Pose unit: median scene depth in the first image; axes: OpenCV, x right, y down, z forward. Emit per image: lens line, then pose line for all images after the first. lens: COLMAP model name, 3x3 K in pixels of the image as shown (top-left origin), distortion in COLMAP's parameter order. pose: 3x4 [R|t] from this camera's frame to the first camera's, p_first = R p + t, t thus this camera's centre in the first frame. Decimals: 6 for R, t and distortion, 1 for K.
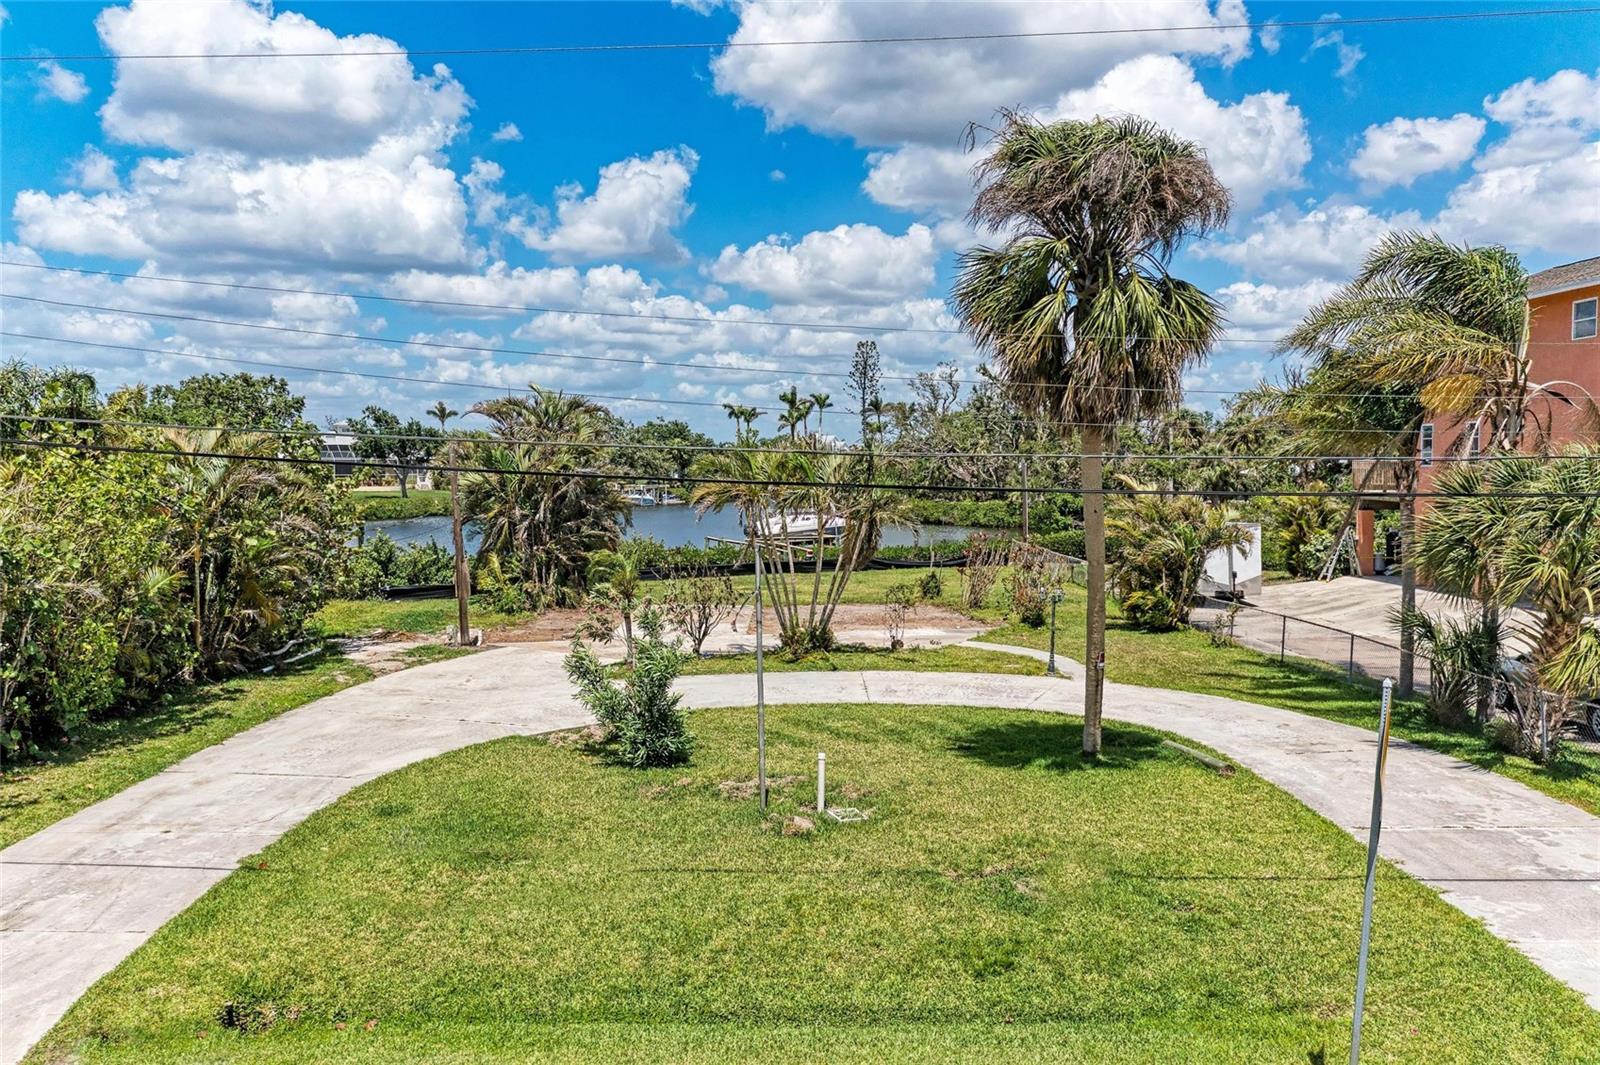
lens RADIAL K [[1260.8, 0, 800.0], [0, 1260.8, 532.5], [0, 0, 1]] dist [-0.004799, -0.000708]
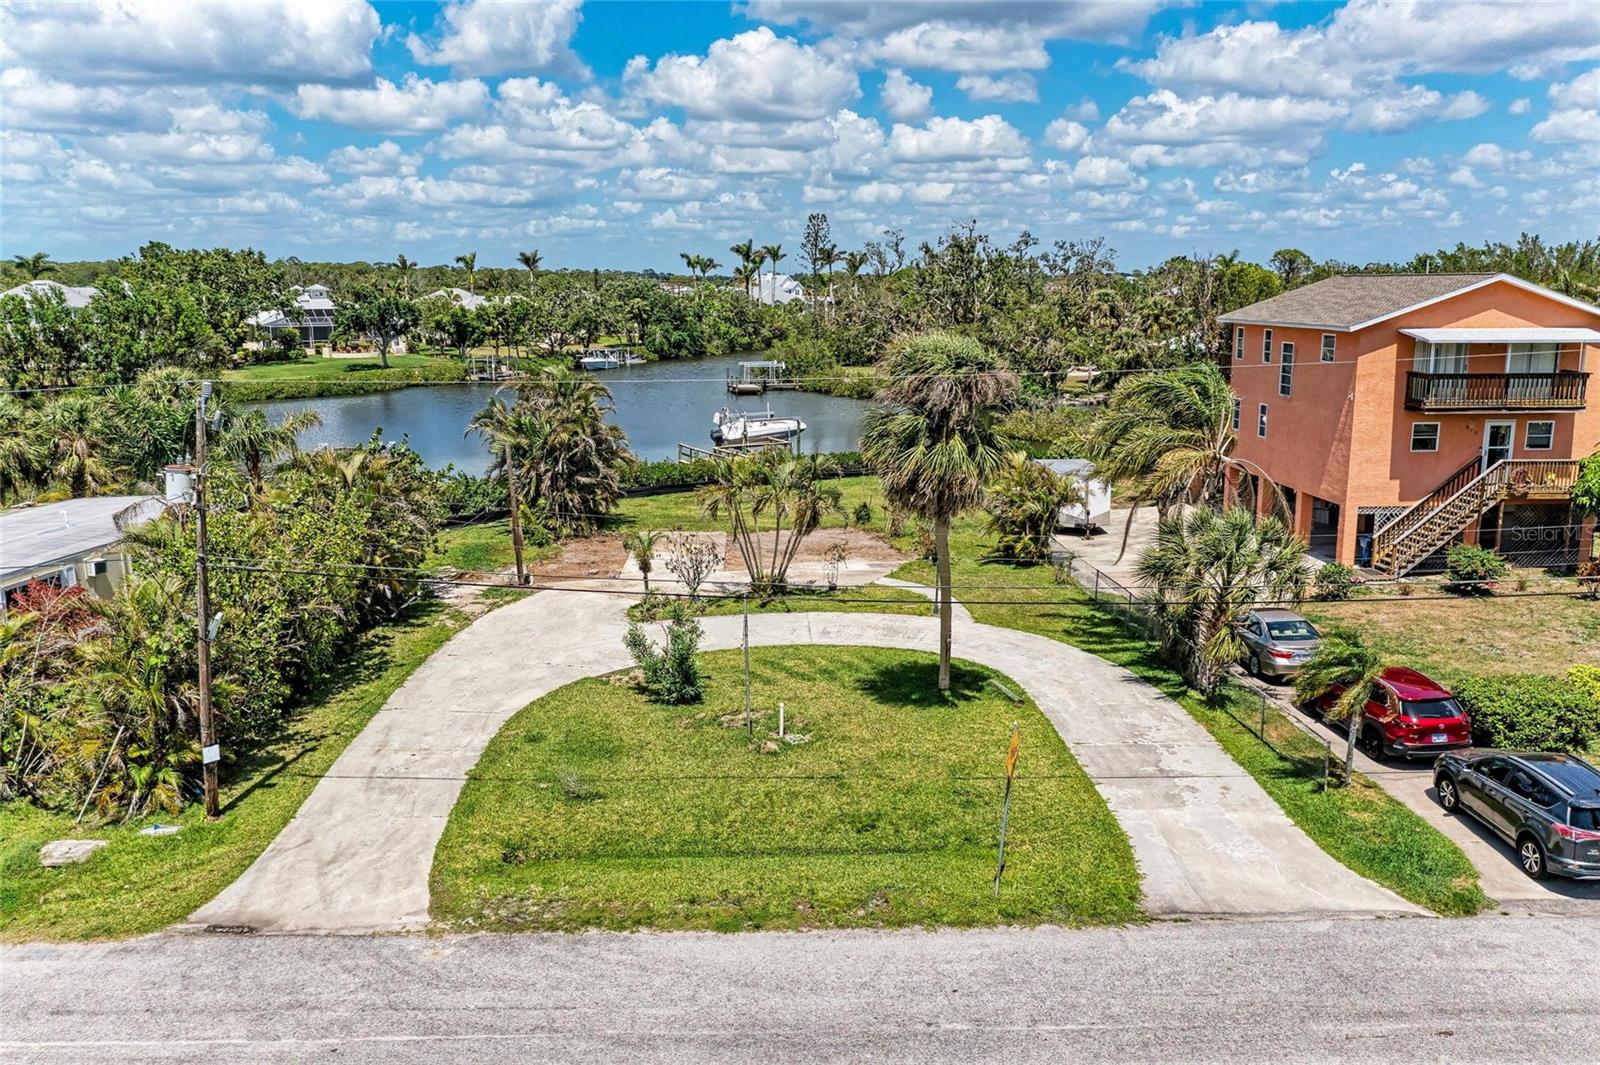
lens RADIAL K [[1295.3, 0, 800.0], [0, 1295.3, 532.5], [0, 0, 1]] dist [-0.006979, 0.002390]
pose [[0.999320, -0.010174, 0.035428, -0.013440], [0.004766, 0.988750, 0.149501, -0.235256], [-0.036551, -0.149231, 0.988127, -0.533382]]
